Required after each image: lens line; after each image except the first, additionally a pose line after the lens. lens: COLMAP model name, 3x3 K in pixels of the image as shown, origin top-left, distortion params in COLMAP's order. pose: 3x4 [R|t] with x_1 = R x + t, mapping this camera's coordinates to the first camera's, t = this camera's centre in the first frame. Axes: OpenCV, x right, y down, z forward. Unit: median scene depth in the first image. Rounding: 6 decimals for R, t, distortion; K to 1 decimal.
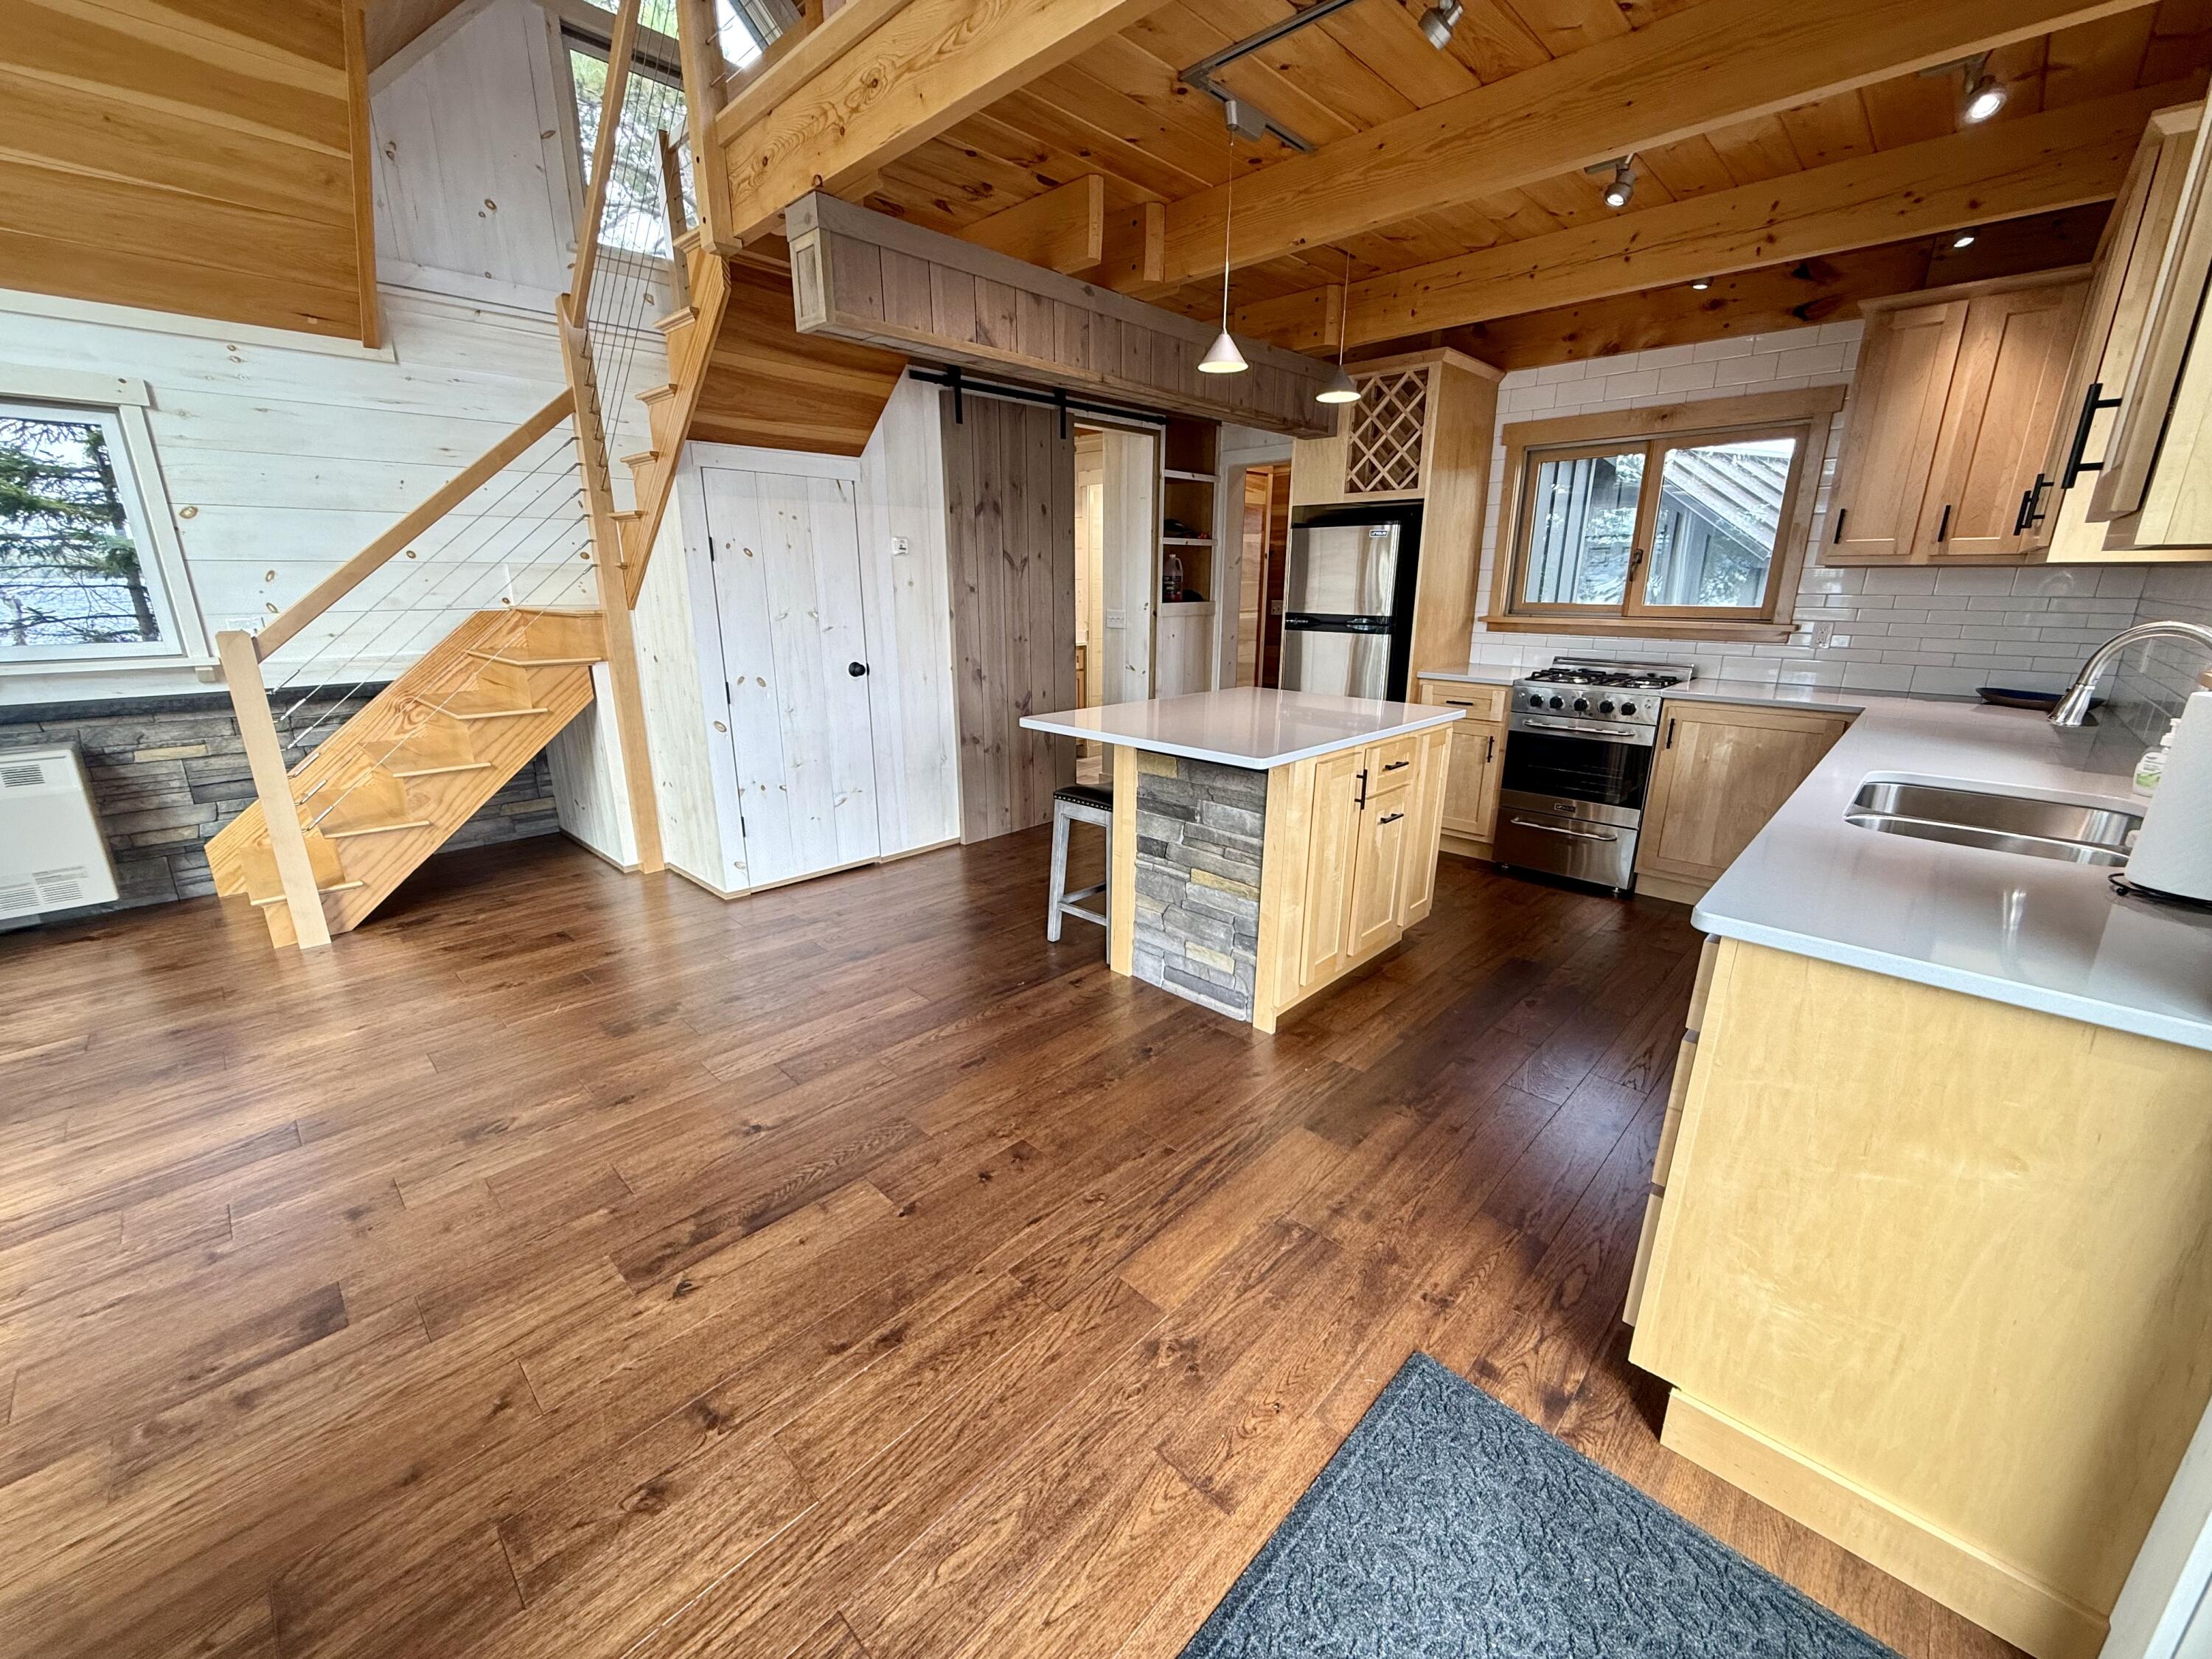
lens RADIAL K [[883.1, 0, 1099.1], [0, 883.1, 827.8], [0, 0, 1]] dist [0.003966, -0.000326]
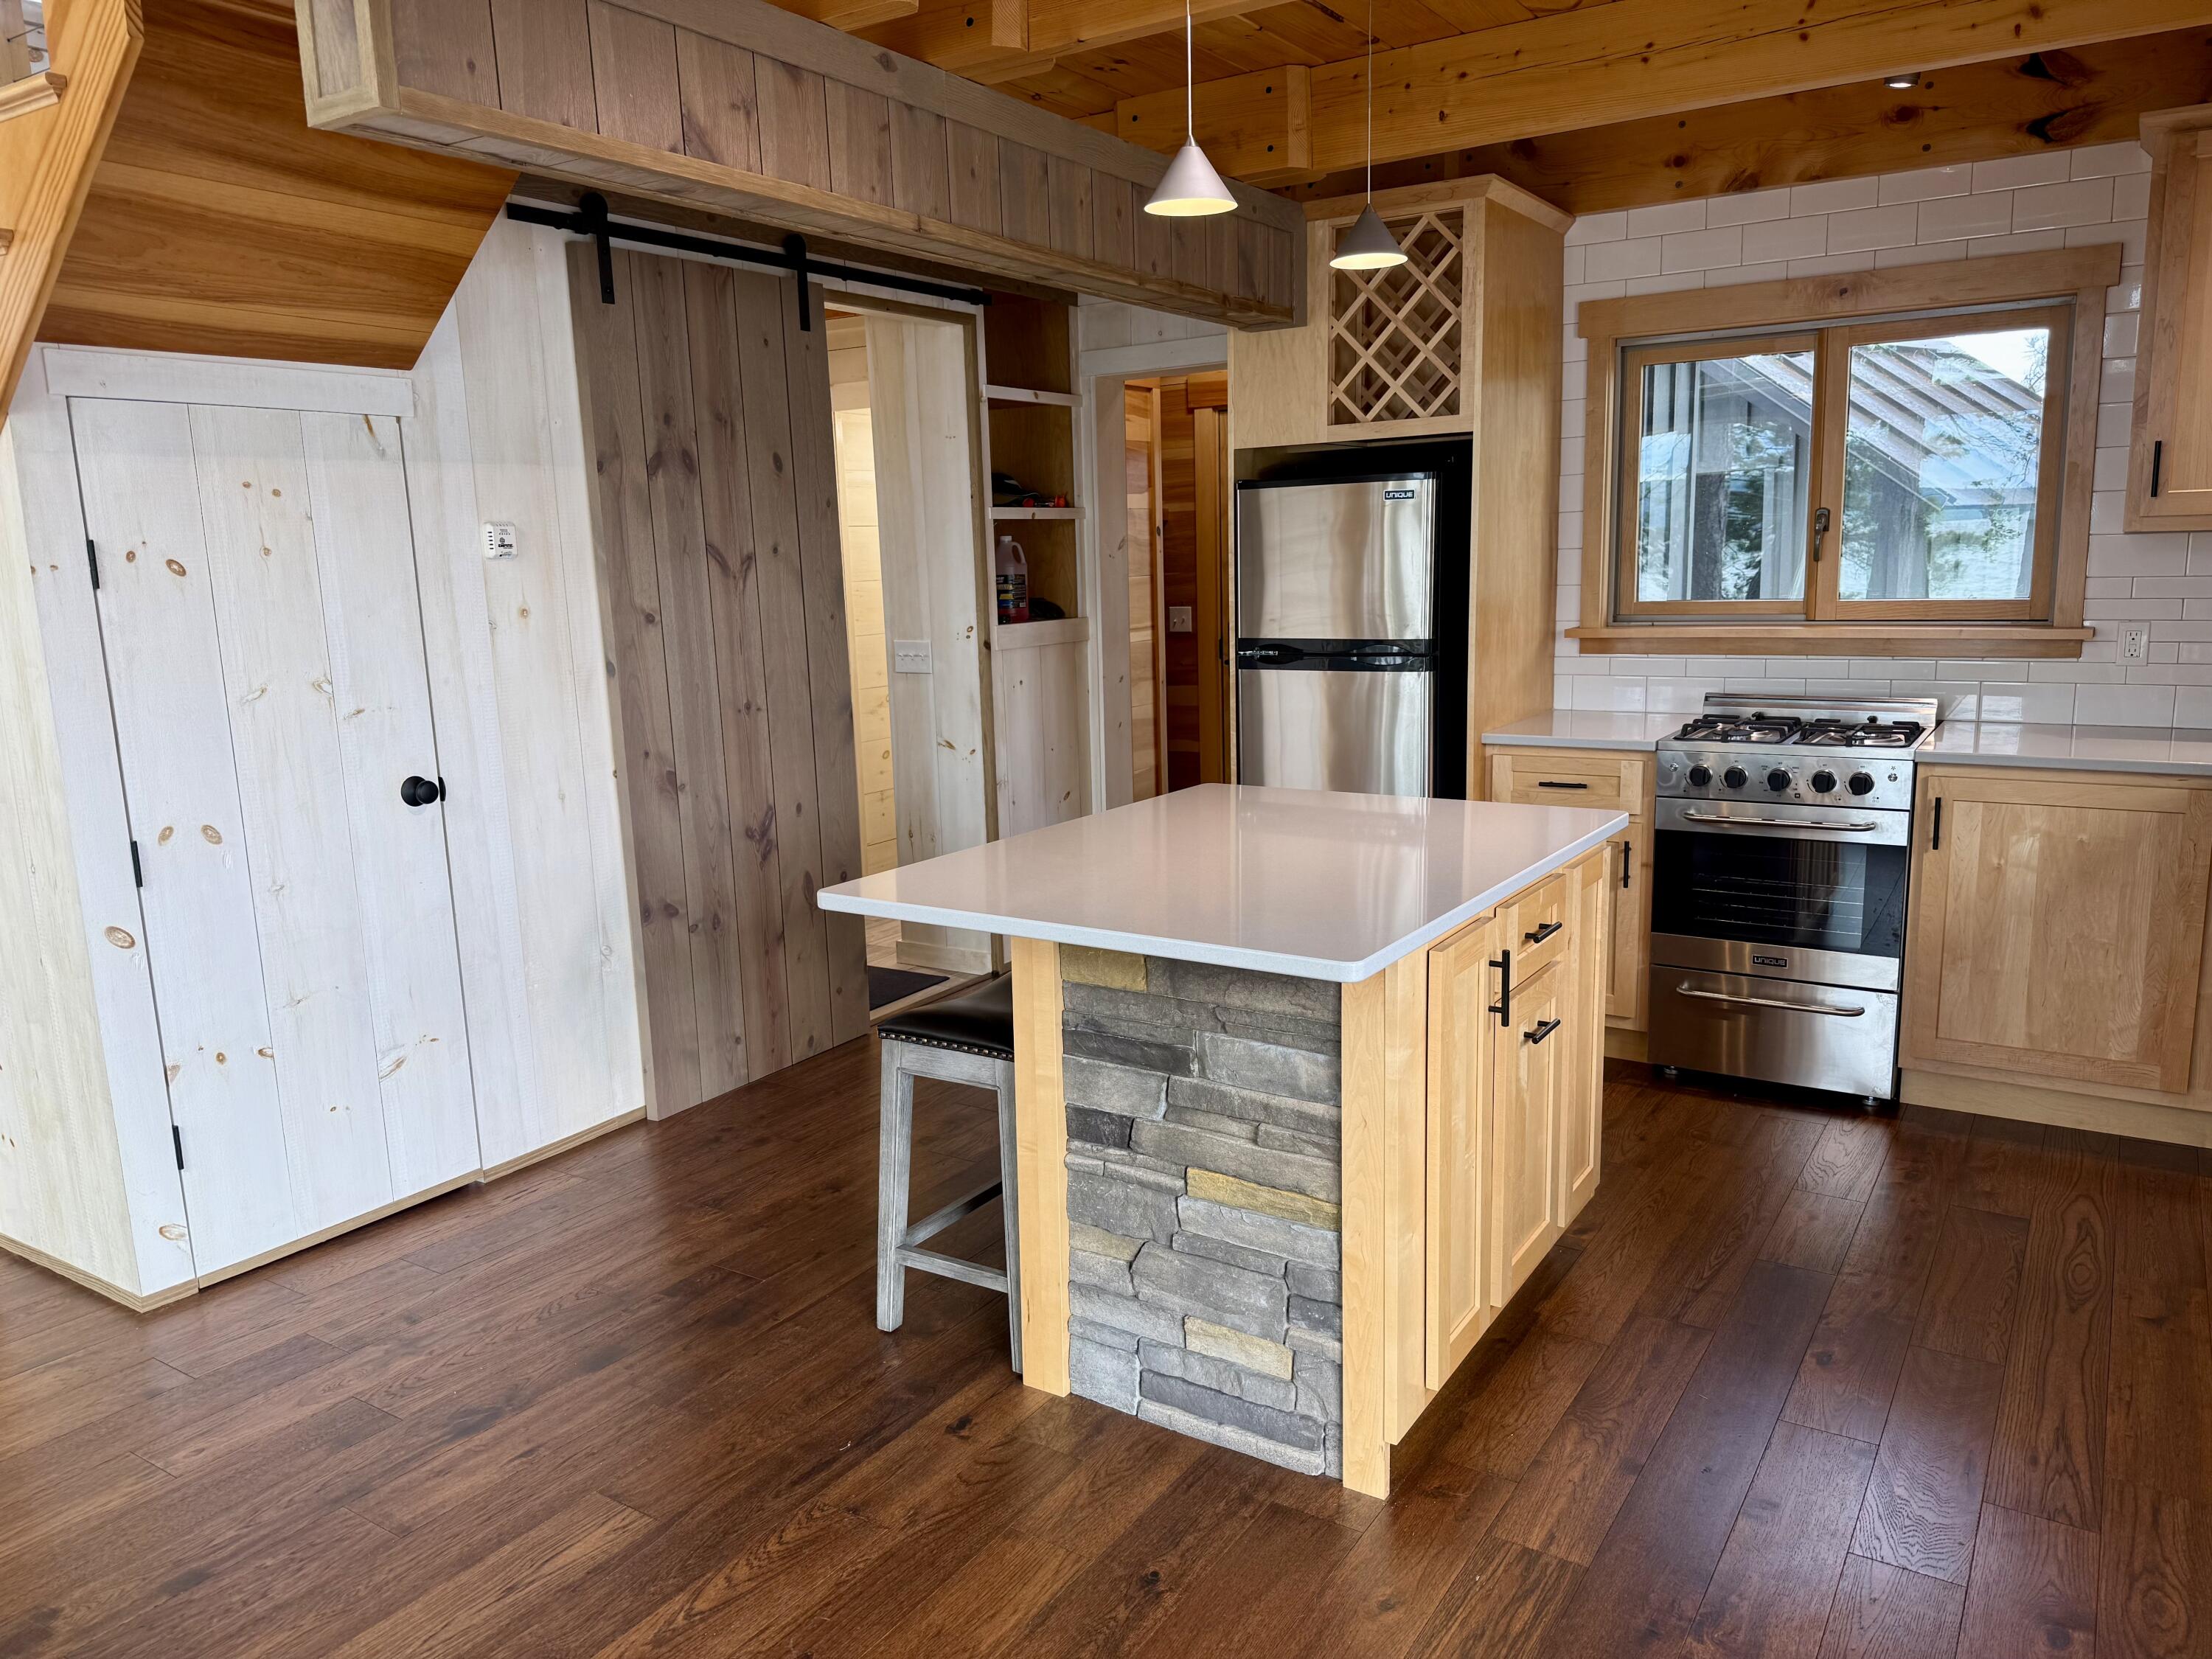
lens RADIAL K [[1552.3, 0, 1094.2], [0, 1552.3, 831.9], [0, 0, 1]] dist [0.094716, -0.136299]
pose [[0.981193, -0.063264, 0.182365, -0.072094], [0.080794, 0.992627, -0.090351, -0.050581], [-0.175305, 0.103385, 0.979071, 0.093095]]
